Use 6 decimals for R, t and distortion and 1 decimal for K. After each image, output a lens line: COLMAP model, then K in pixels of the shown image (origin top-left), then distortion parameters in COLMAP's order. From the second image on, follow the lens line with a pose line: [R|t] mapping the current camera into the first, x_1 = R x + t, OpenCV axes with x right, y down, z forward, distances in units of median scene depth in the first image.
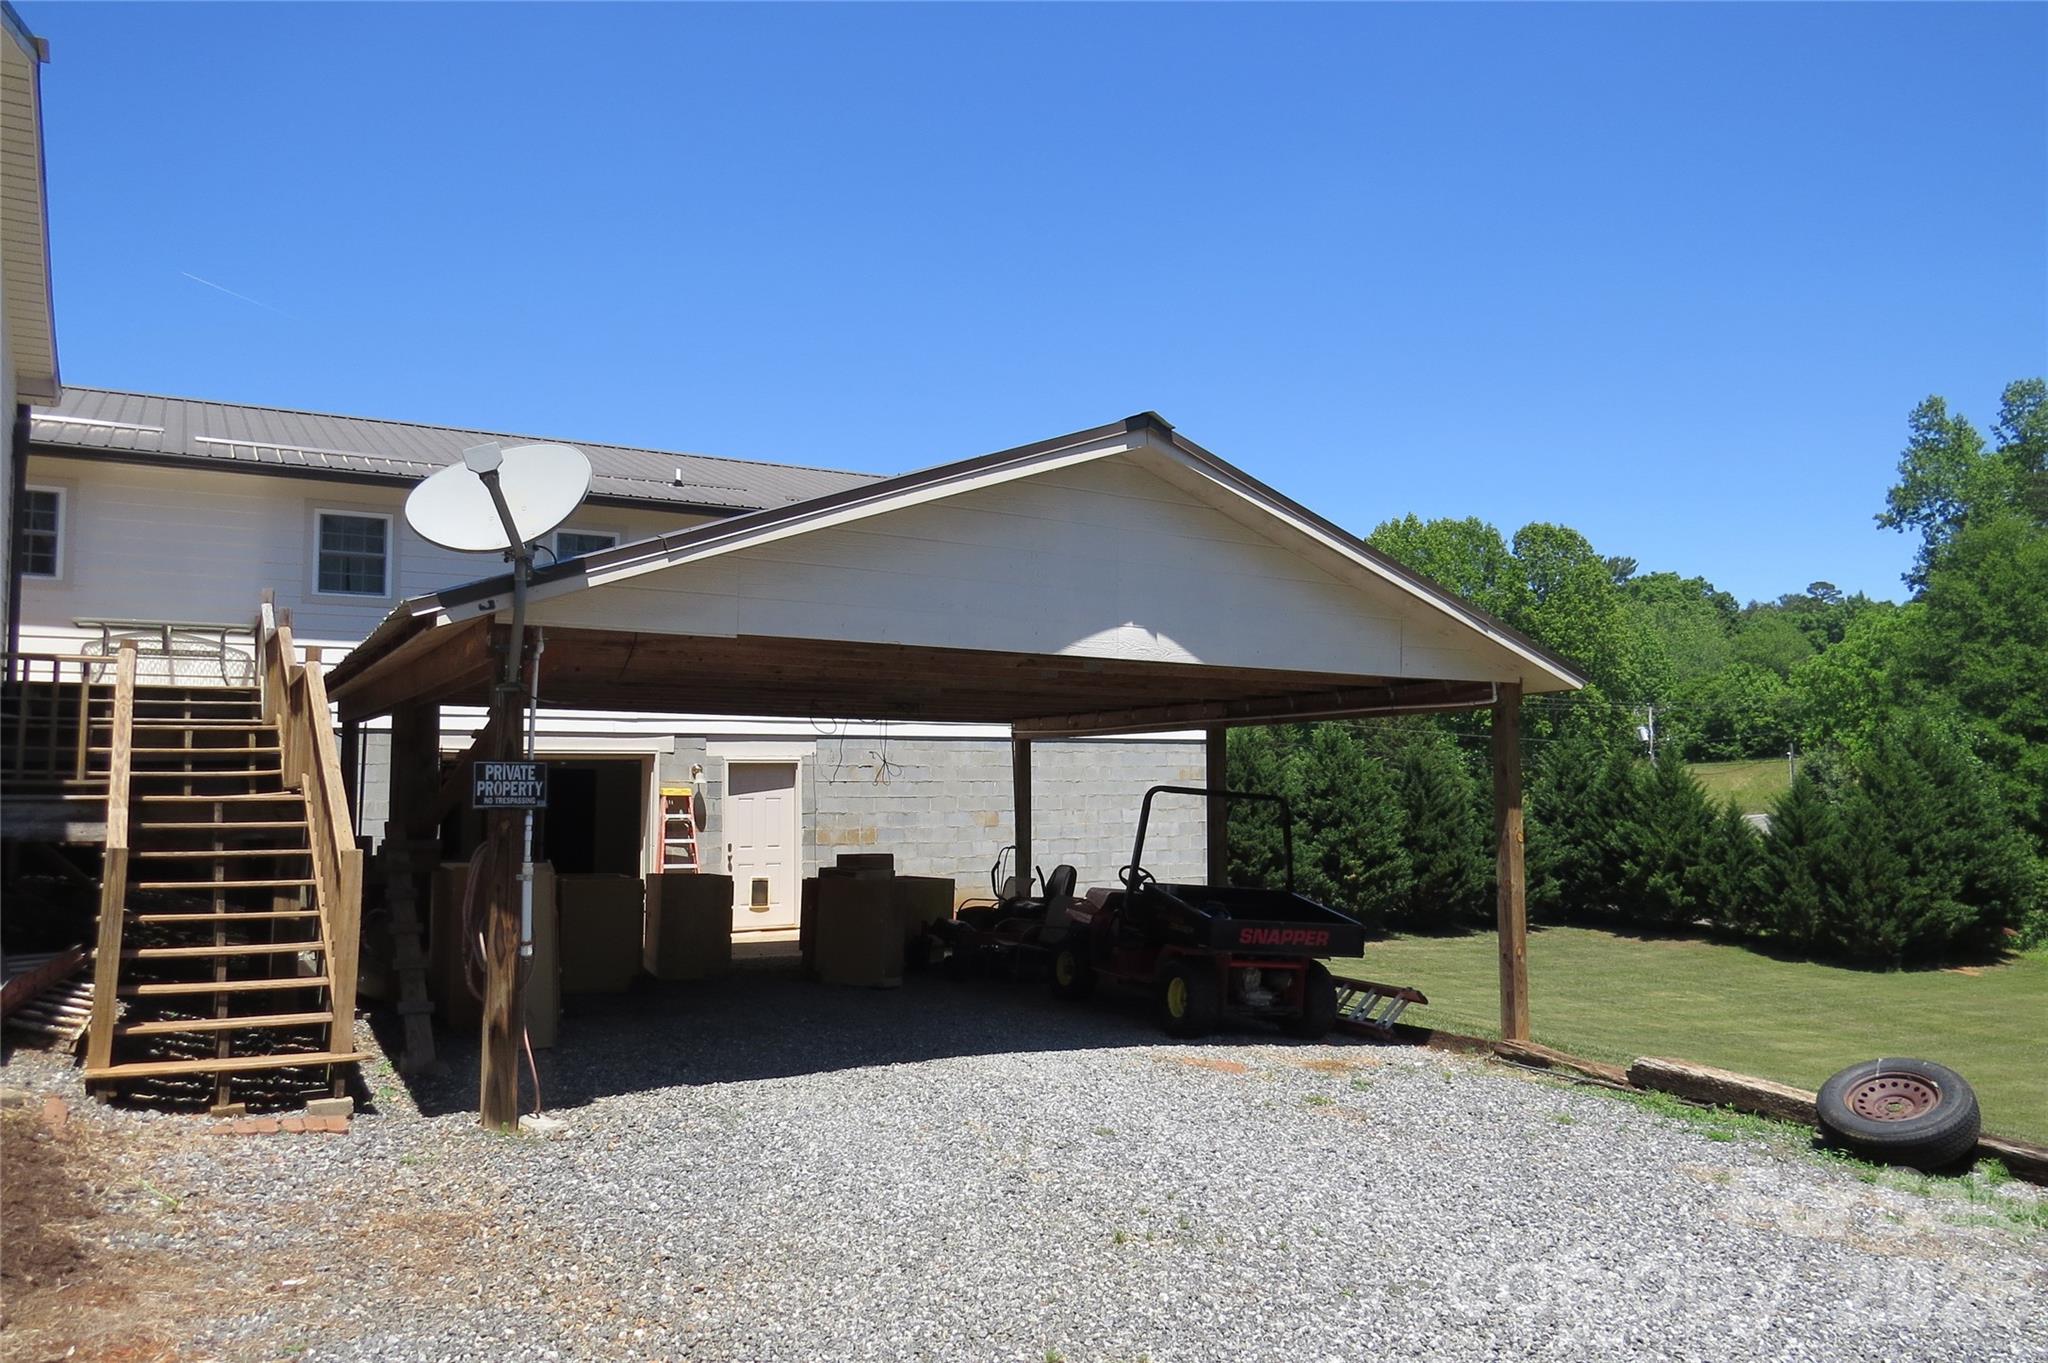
lens RADIAL K [[1460.4, 0, 1024.0], [0, 1460.4, 681.5], [0, 0, 1]] dist [-0.027399, 0.010524]
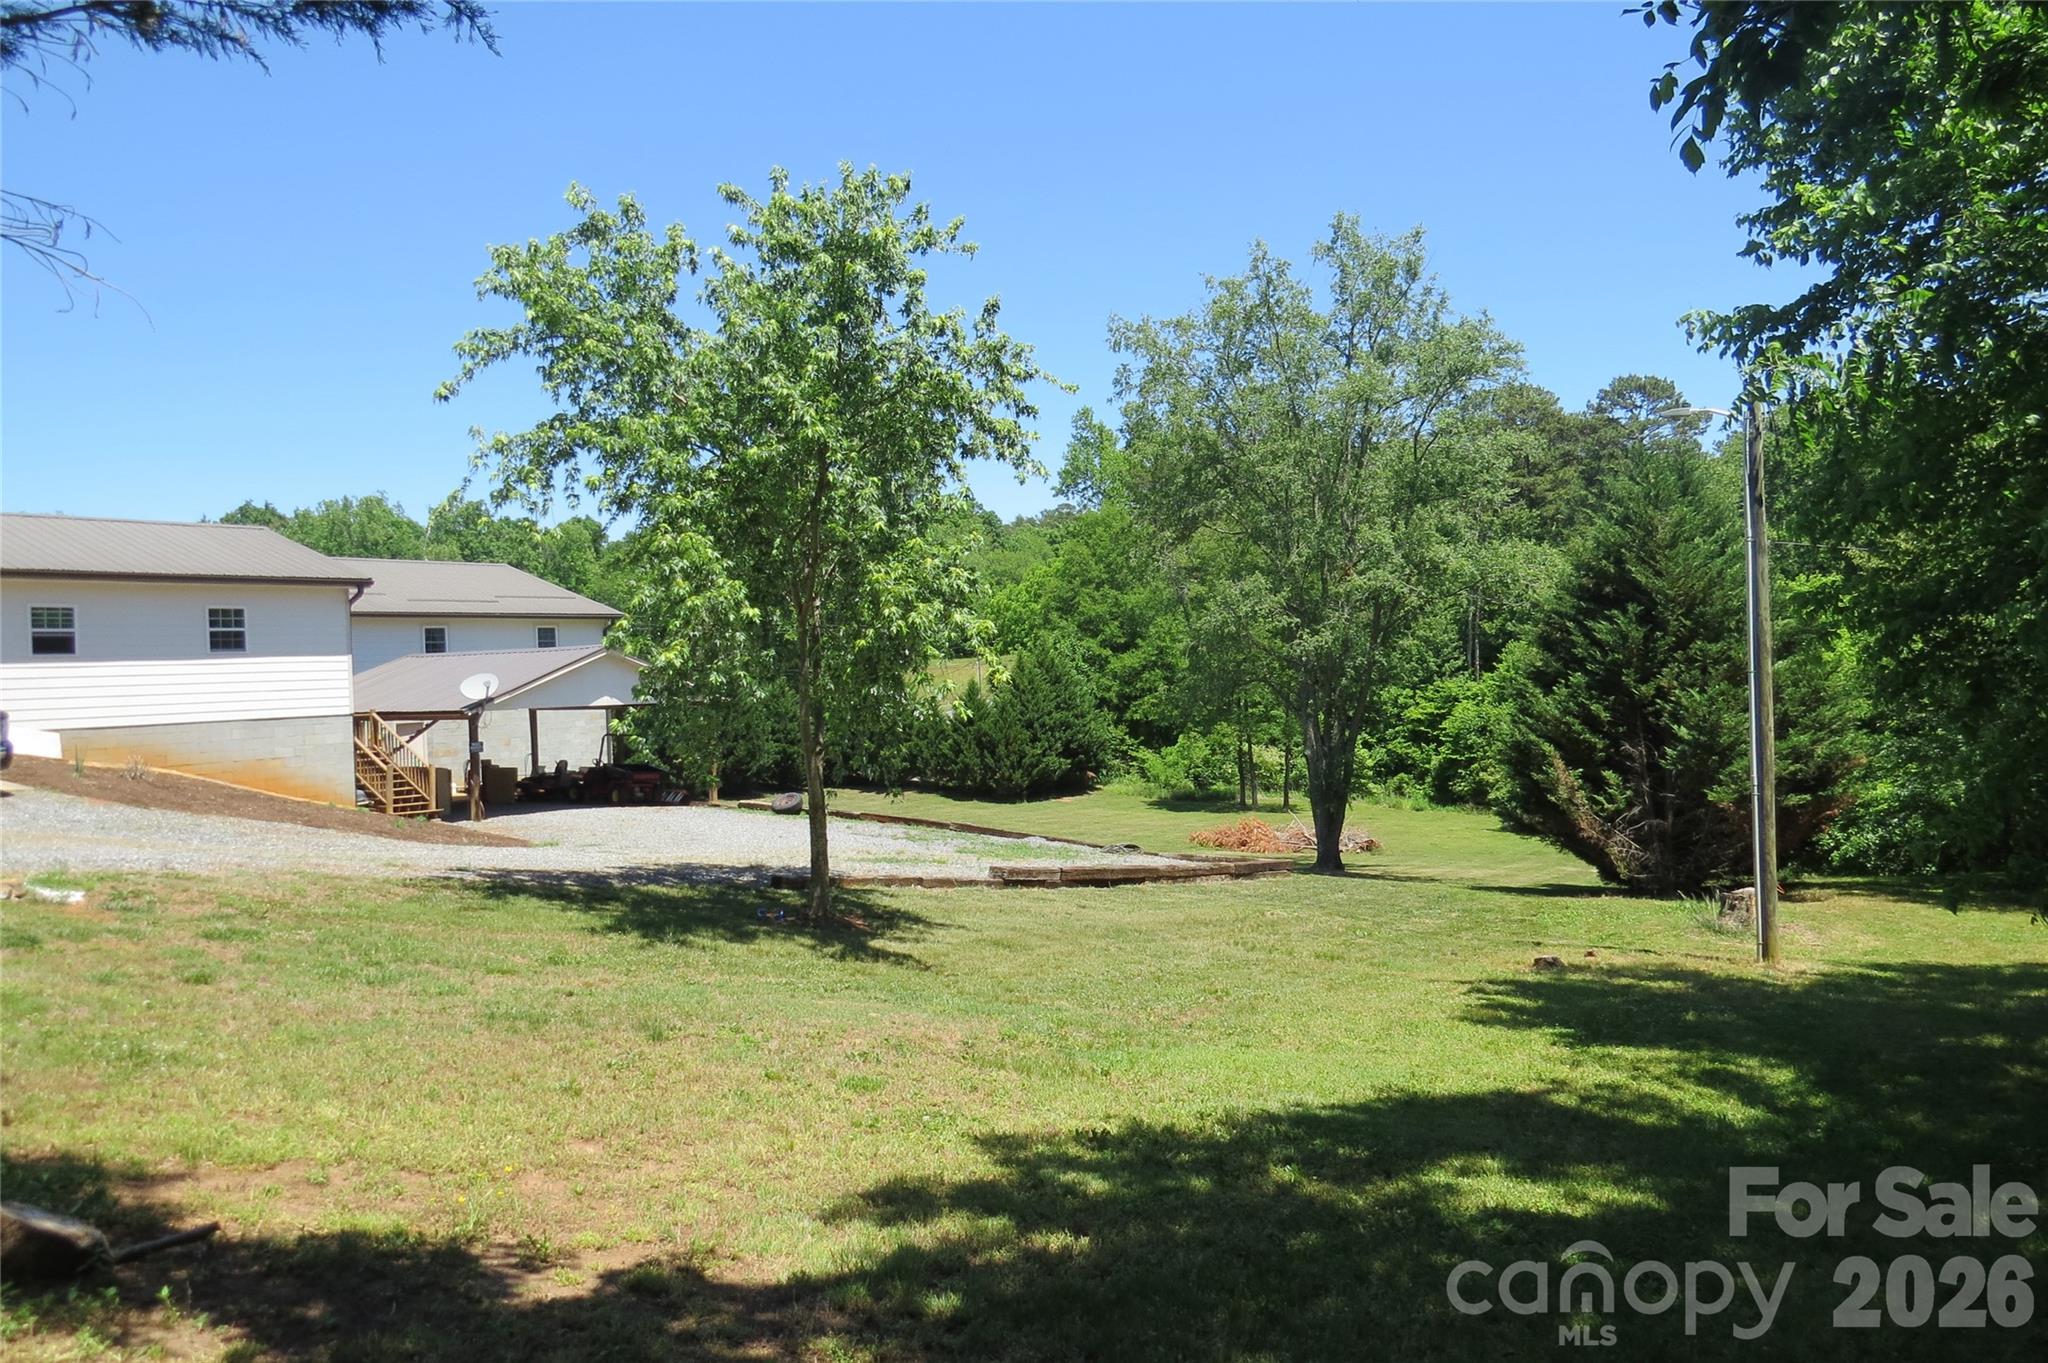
lens RADIAL K [[1460.4, 0, 1024.0], [0, 1460.4, 681.5], [0, 0, 1]] dist [-0.027399, 0.010524]
pose [[0.900844, -0.031477, 0.433000, -0.081411], [-0.001976, 0.997061, 0.076592, -0.051022], [-0.434138, -0.069853, 0.898134, -0.399800]]
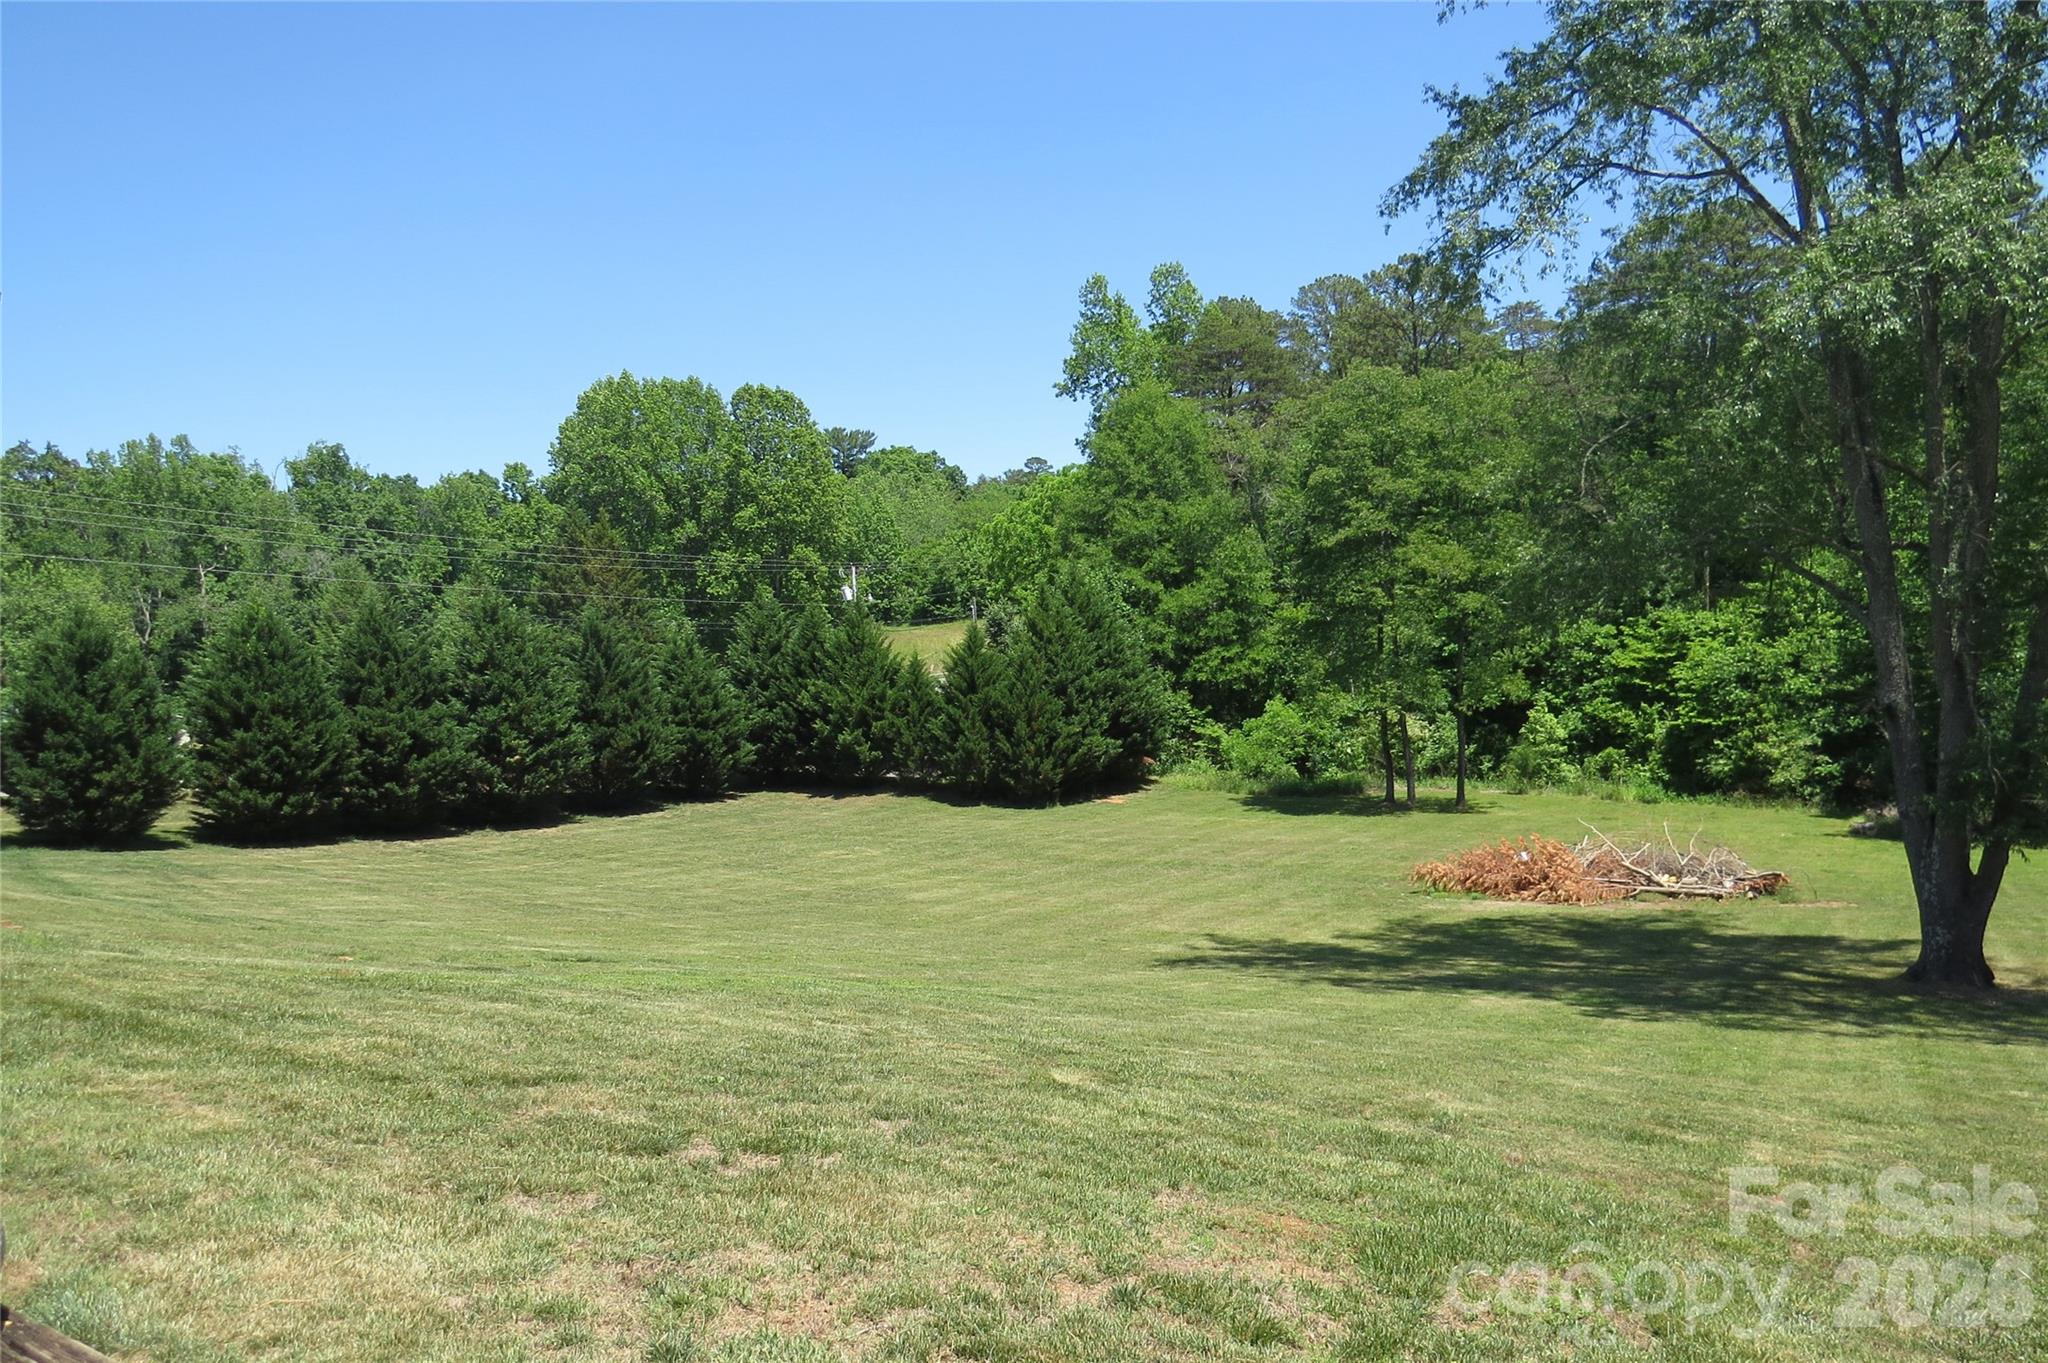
lens RADIAL K [[1460.4, 0, 1024.0], [0, 1460.4, 681.5], [0, 0, 1]] dist [-0.027399, 0.010524]
pose [[0.885211, -0.058038, 0.461555, 0.085508], [0.019640, 0.995965, 0.087569, 0.013769], [-0.464775, -0.068452, 0.882779, 0.065196]]
